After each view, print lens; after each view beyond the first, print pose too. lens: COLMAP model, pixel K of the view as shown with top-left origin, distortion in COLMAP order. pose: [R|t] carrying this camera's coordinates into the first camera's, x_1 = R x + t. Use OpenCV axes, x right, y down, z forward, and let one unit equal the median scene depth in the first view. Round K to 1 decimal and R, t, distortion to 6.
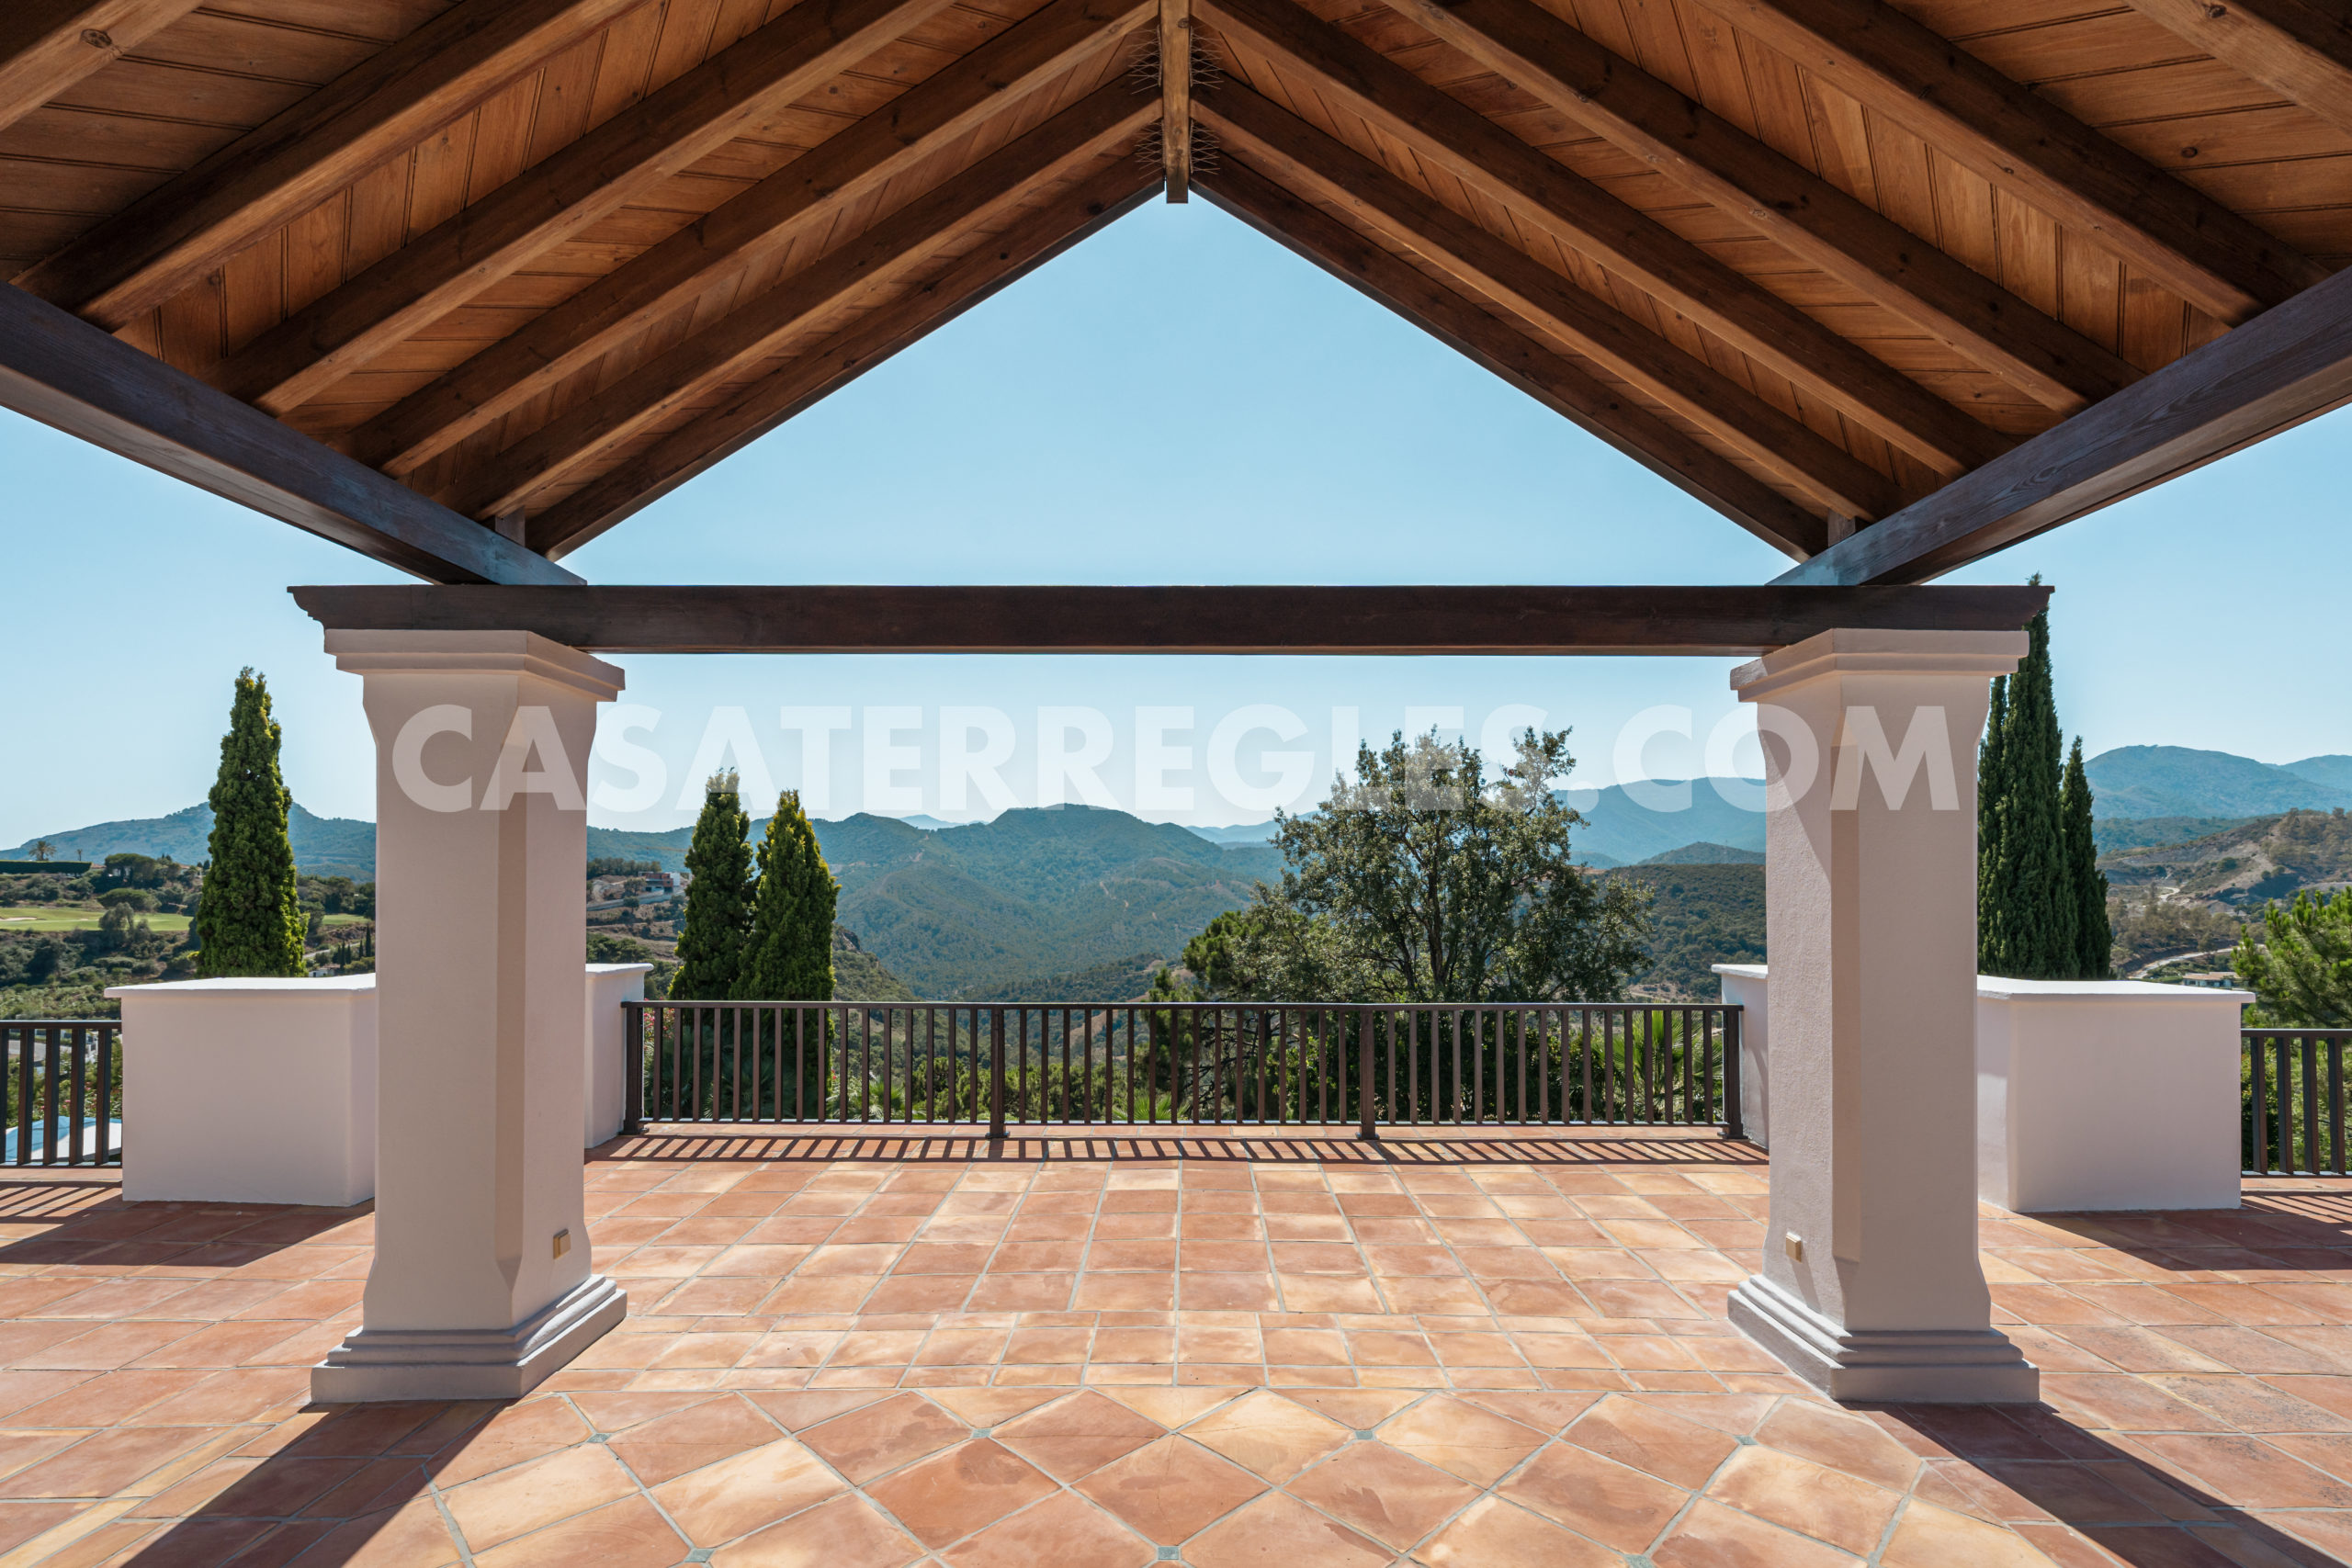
lens RADIAL K [[1064.3, 0, 1176.0], [0, 1064.3, 784.0], [0, 0, 1]] dist [0.025930, -0.031381]
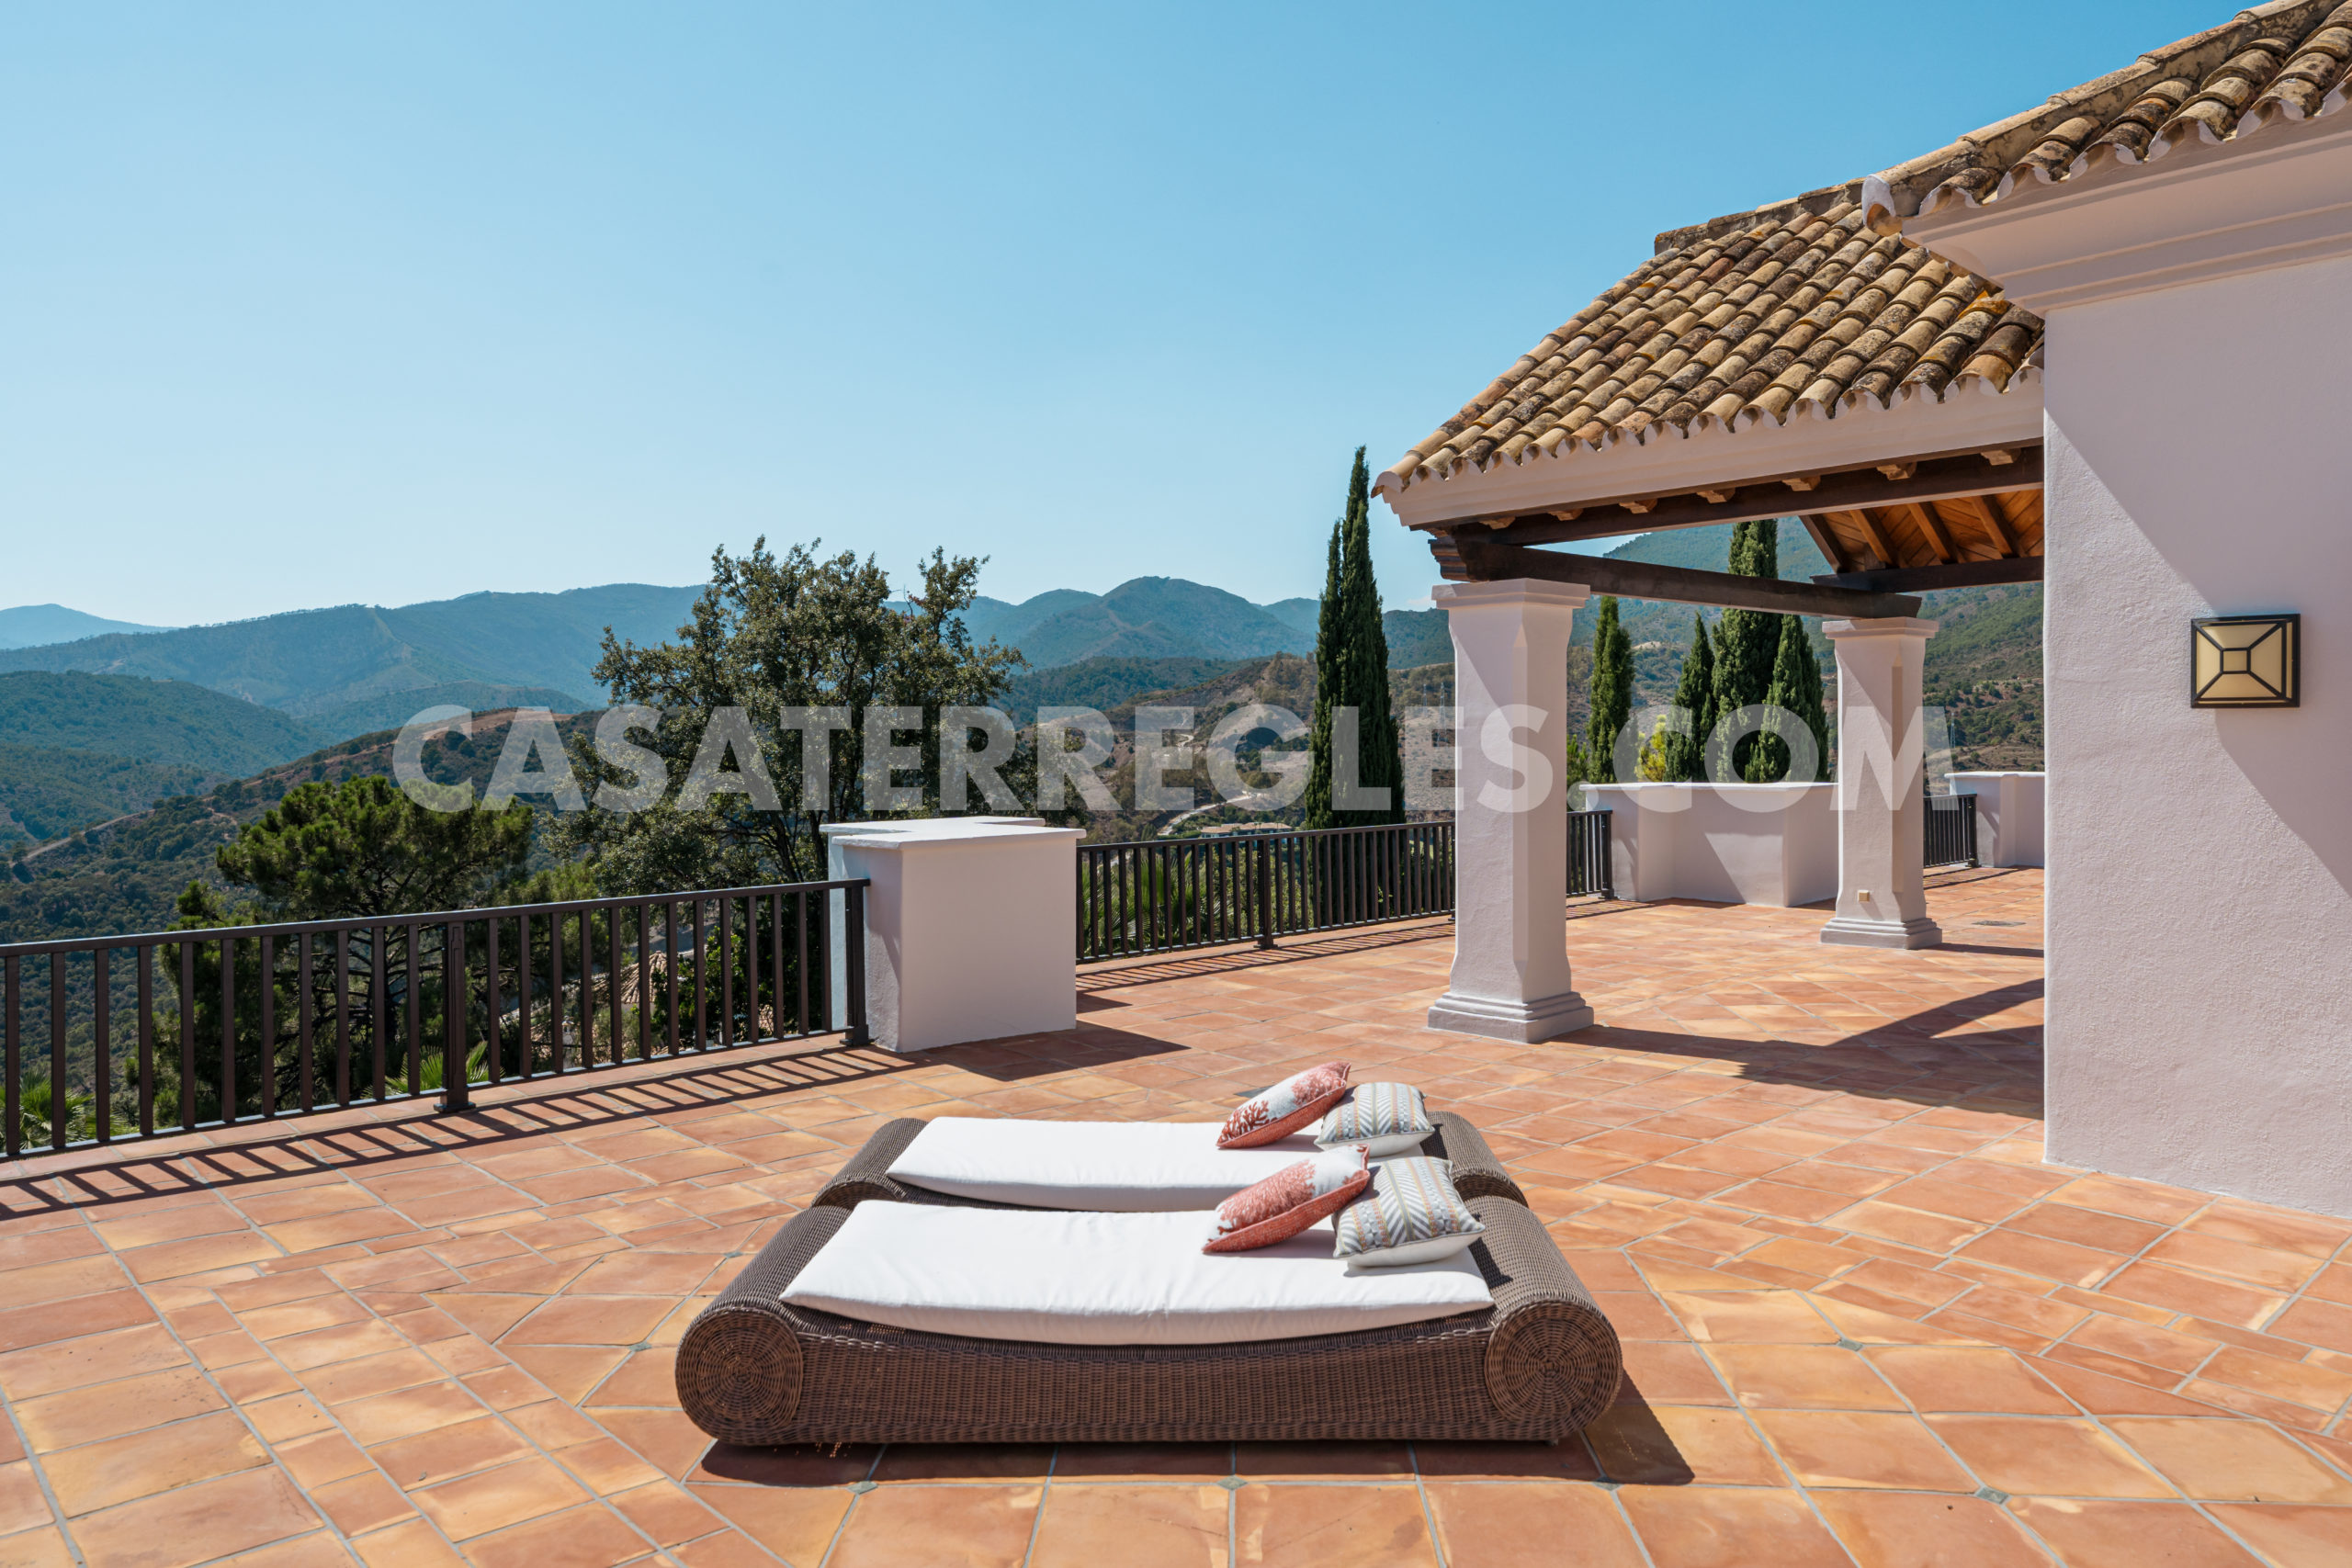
lens RADIAL K [[1617.1, 0, 1176.0], [0, 1617.1, 784.0], [0, 0, 1]] dist [0.004014, 0.001181]
pose [[0.716149, -0.030212, 0.697293, -0.151907], [-0.056106, 0.993338, 0.100661, -0.002422], [-0.695689, -0.111211, 0.709683, -0.018191]]
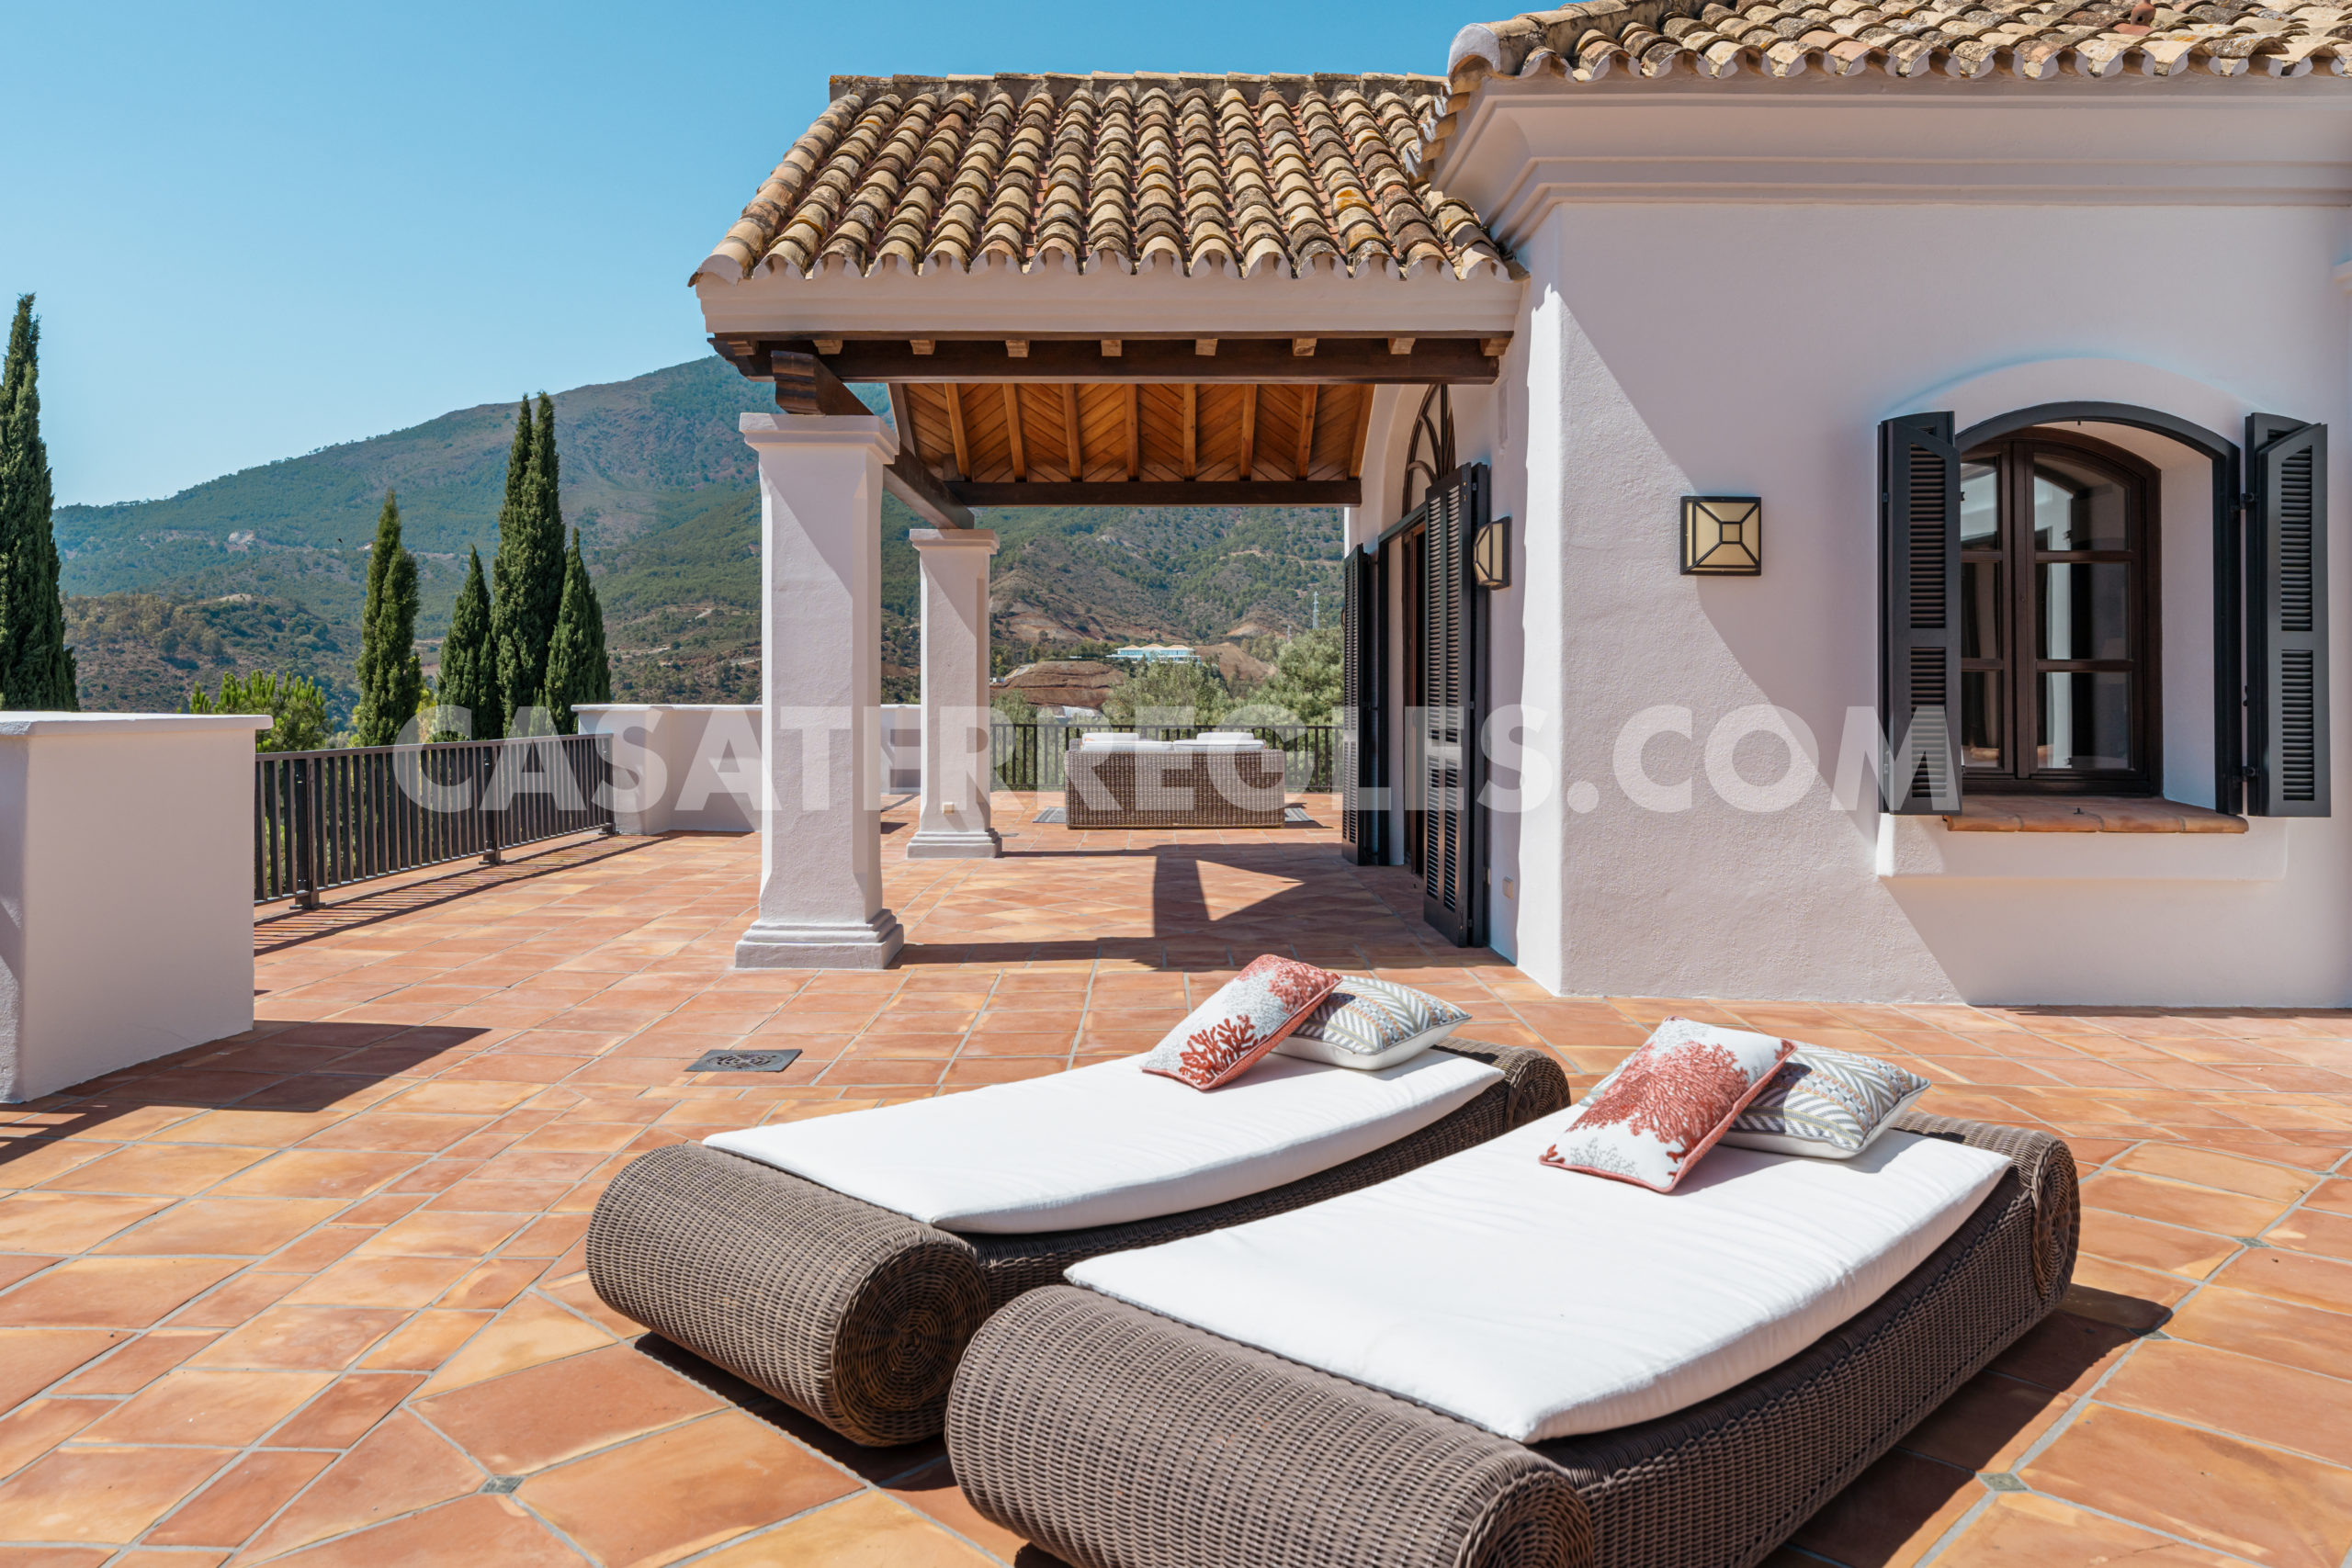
lens RADIAL K [[1610.9, 0, 1167.2], [0, 1610.9, 731.7], [0, 0, 1]] dist [0.001137, -0.001596]
pose [[-0.019738, -0.021535, 0.999573, -0.150253], [-0.102211, 0.994573, 0.019409, 0.009762], [-0.994567, -0.101784, -0.021832, 0.037040]]
